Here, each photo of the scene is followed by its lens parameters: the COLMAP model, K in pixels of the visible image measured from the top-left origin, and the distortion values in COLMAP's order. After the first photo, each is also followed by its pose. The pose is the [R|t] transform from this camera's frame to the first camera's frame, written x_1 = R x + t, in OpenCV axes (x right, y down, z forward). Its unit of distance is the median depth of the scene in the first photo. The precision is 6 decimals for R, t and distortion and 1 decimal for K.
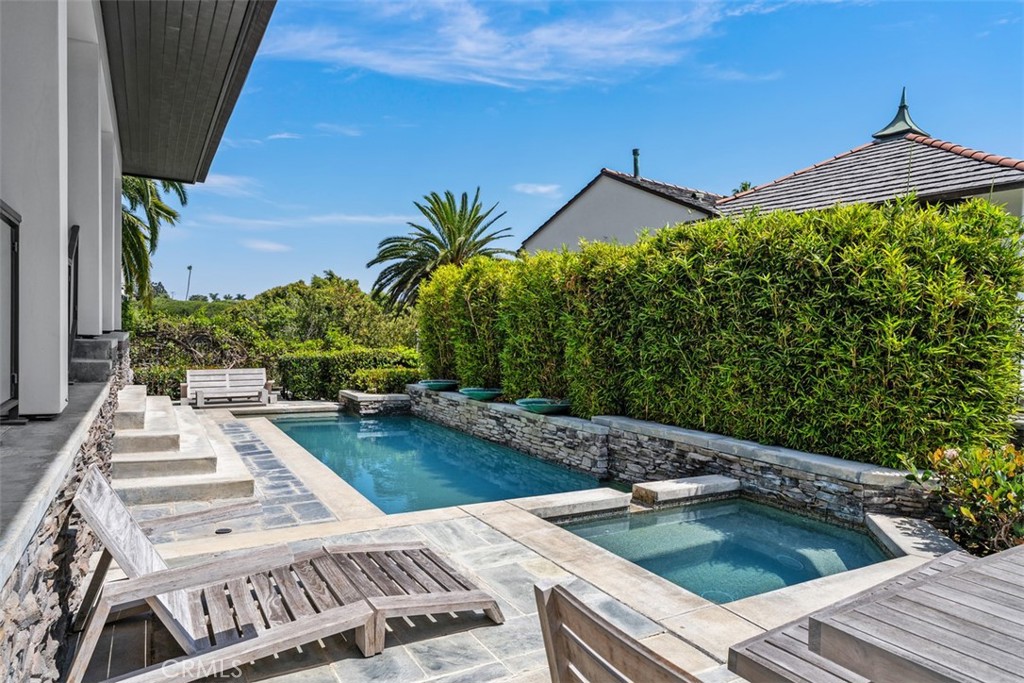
lens RADIAL K [[643.9, 0, 511.7], [0, 643.9, 363.8], [0, 0, 1]] dist [0.000322, 0.001736]
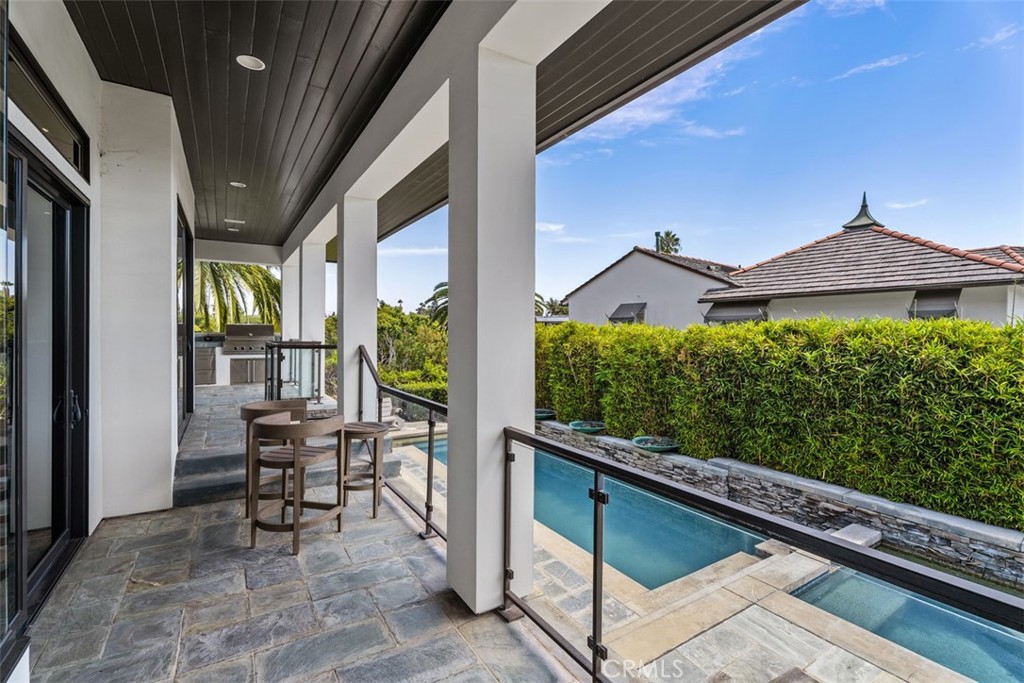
lens RADIAL K [[455.1, 0, 512.0], [0, 455.1, 341.5], [0, 0, 1]] dist [0.010037, -0.000002]
pose [[0.998817, -0.020542, 0.044072, -0.339679], [0.021801, 0.999362, -0.028296, -0.154490], [-0.043462, 0.029223, 0.998628, 0.081098]]
